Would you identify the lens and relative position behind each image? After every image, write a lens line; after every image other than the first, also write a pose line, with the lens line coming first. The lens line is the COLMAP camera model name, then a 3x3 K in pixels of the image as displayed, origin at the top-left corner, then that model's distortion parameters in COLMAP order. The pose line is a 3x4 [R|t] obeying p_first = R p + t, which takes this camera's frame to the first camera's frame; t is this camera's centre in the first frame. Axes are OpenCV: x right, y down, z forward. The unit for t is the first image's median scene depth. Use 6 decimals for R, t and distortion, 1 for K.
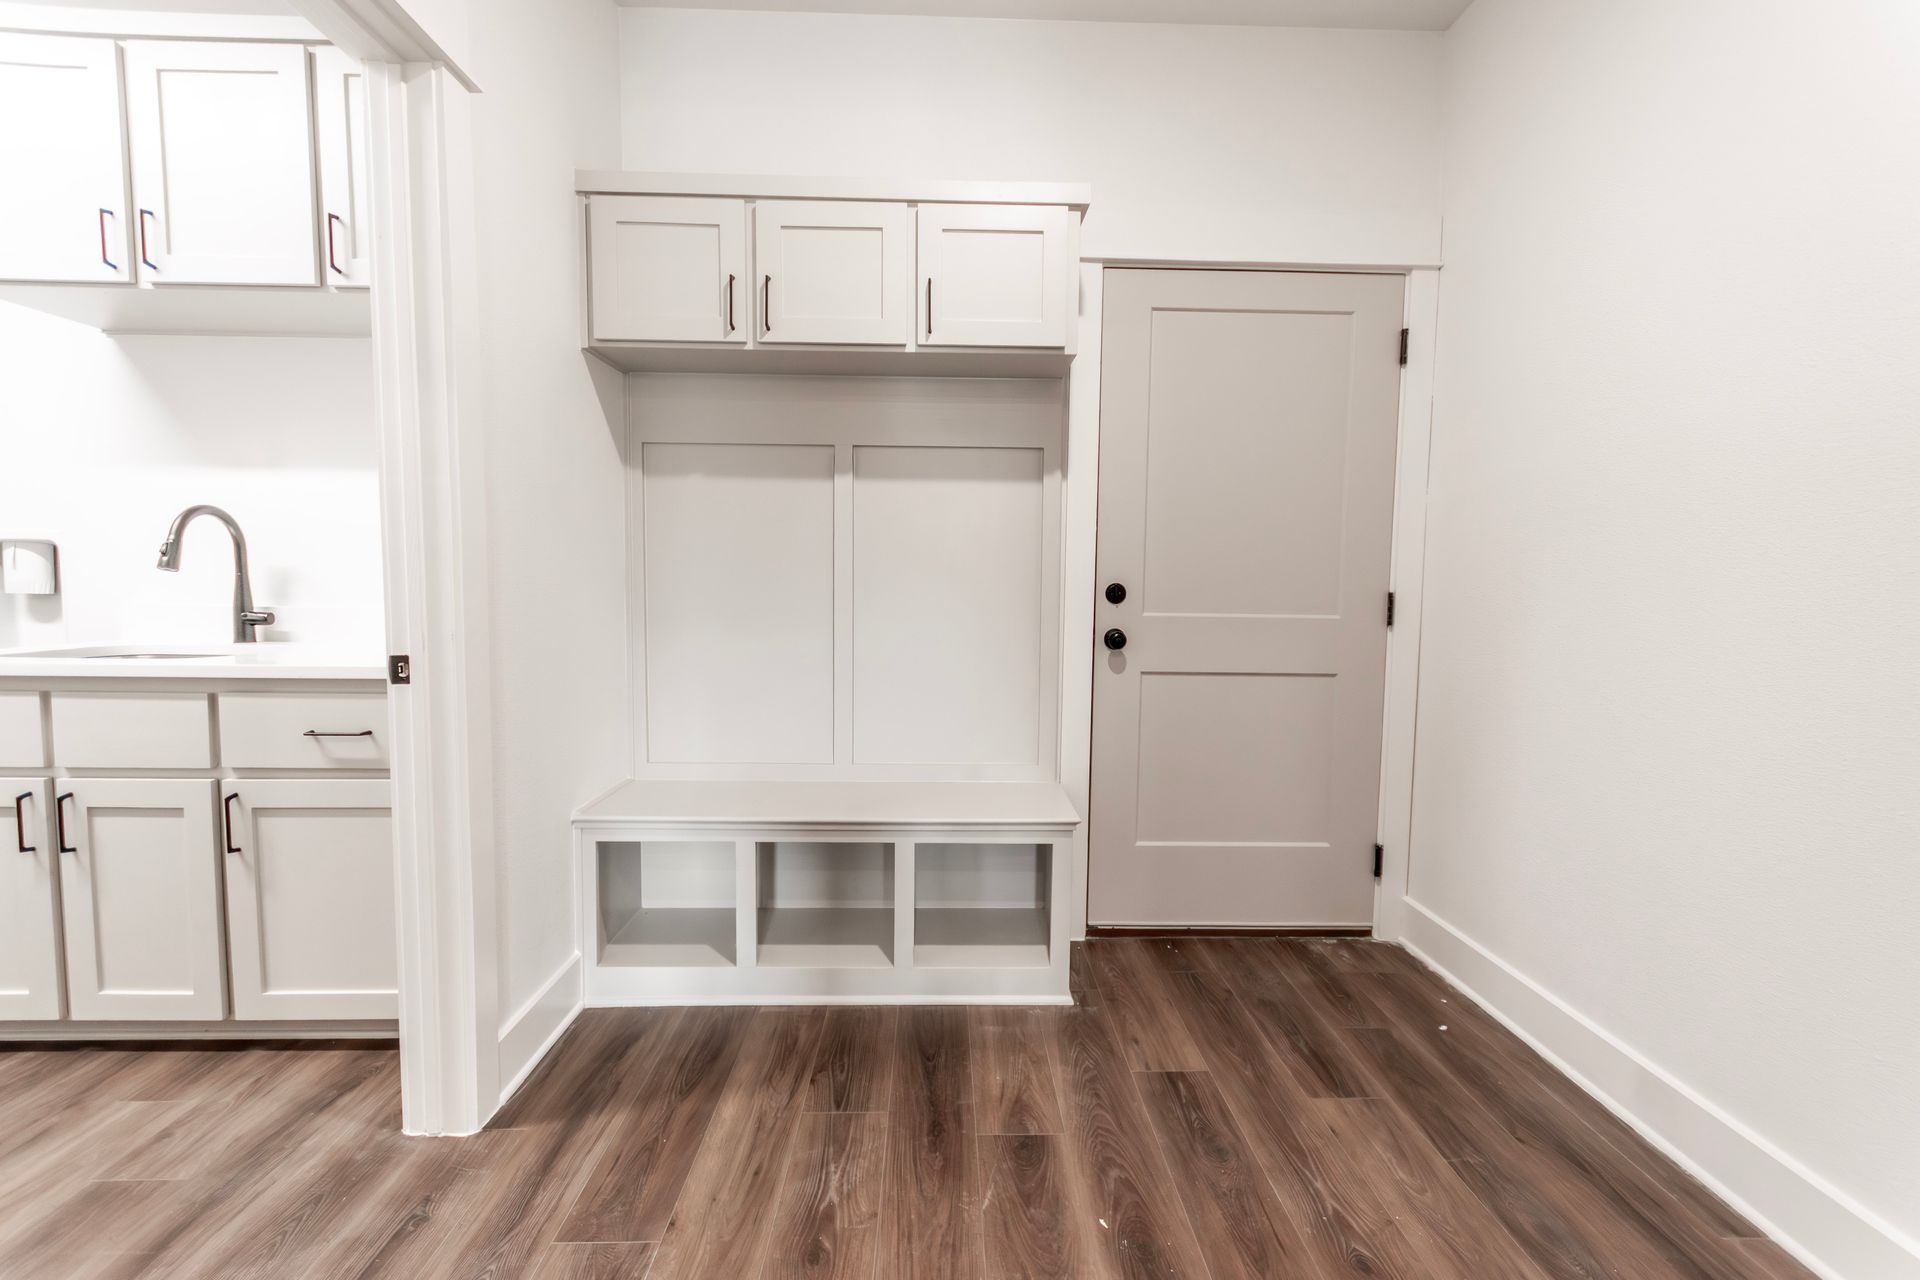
lens RADIAL K [[849.9, 0, 963.0], [0, 849.9, 635.3], [0, 0, 1]] dist [0.000351, 0.000711]
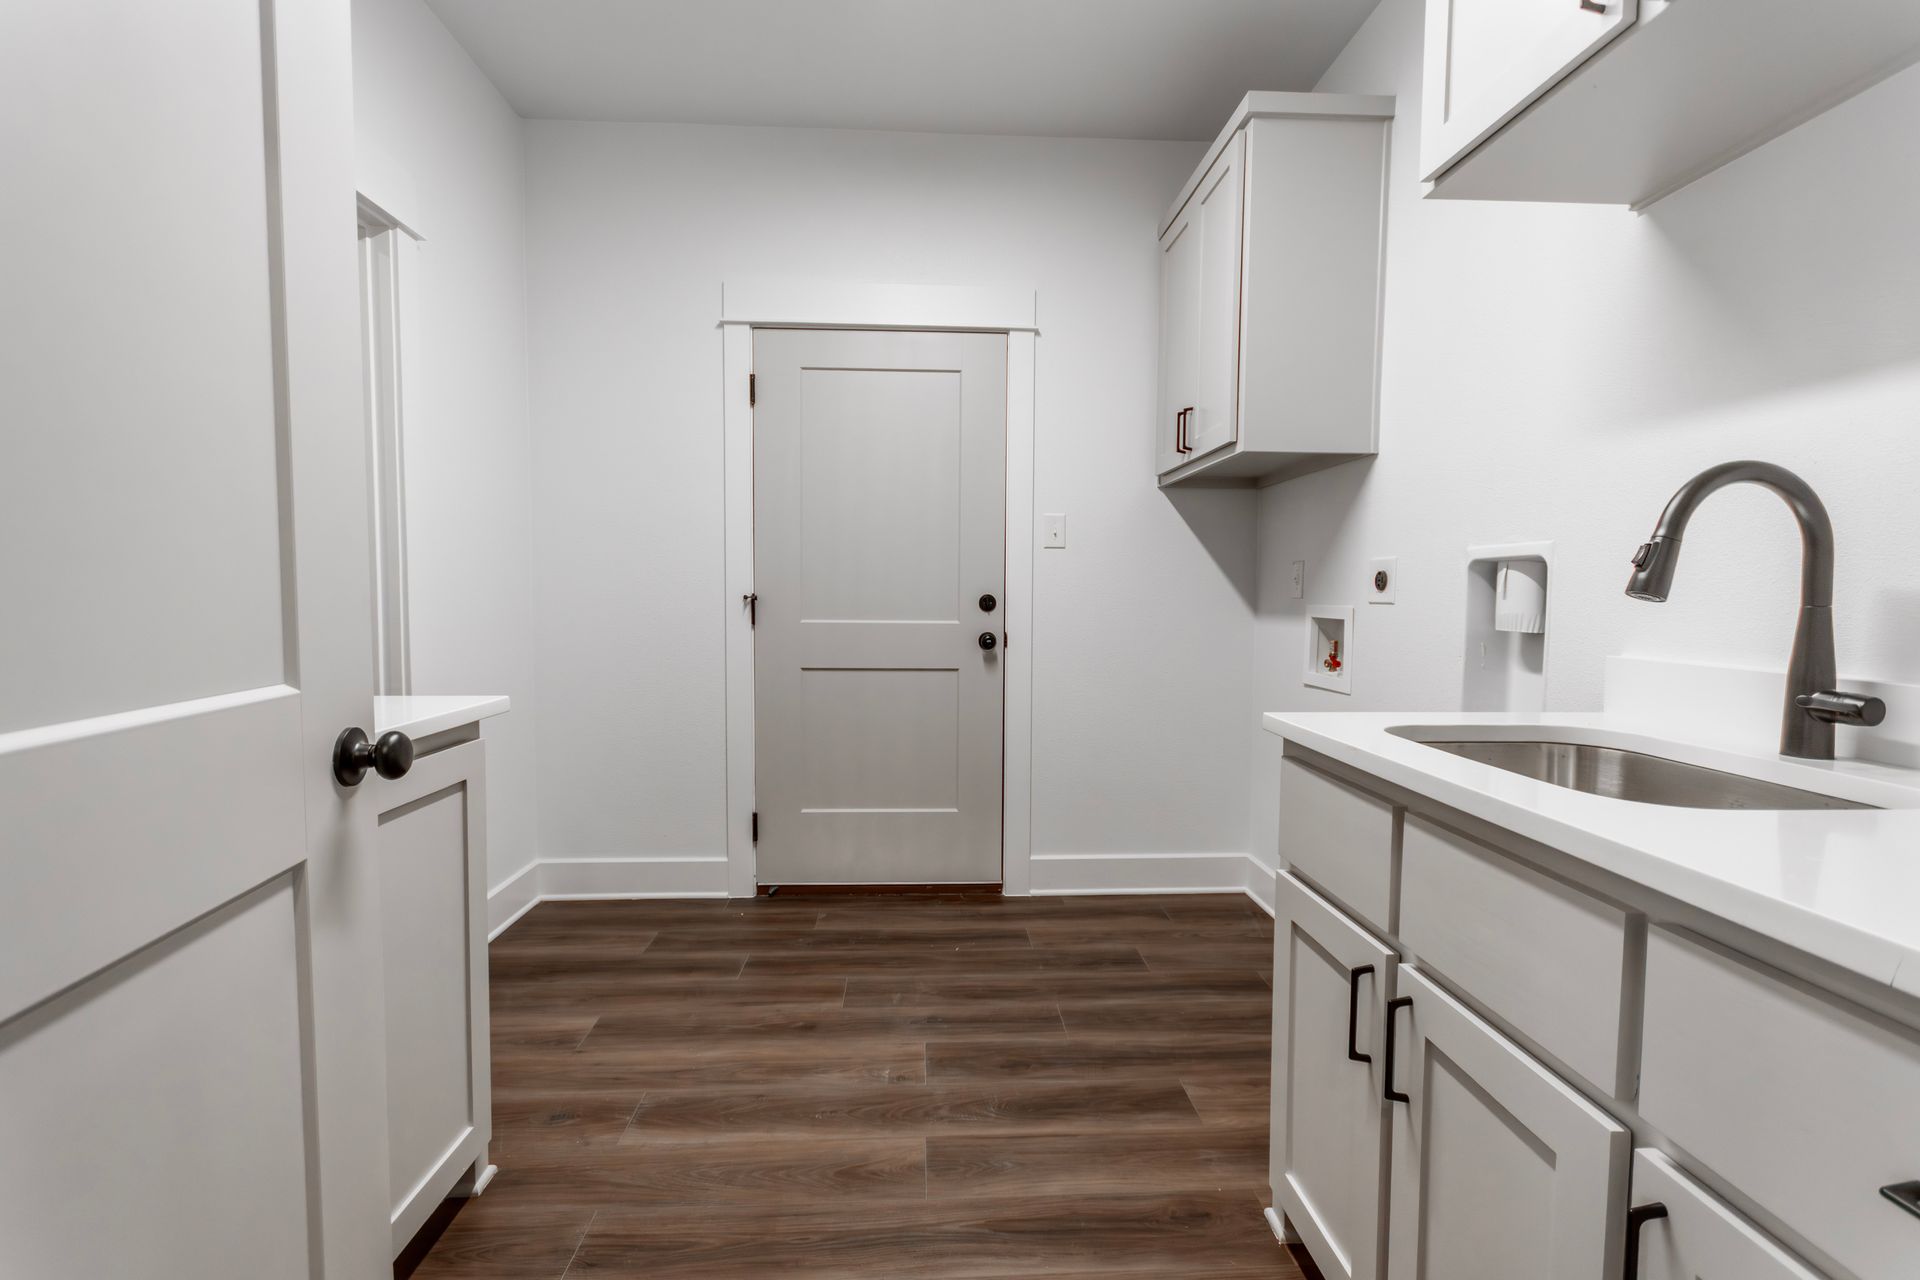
lens RADIAL K [[849.9, 0, 963.0], [0, 849.9, 635.3], [0, 0, 1]] dist [0.000351, 0.000711]
pose [[0.023461, 0.040847, -0.998890, -0.439697], [-0.079748, 0.996057, 0.038858, -0.041967], [0.996539, 0.078748, 0.026626, 0.582050]]
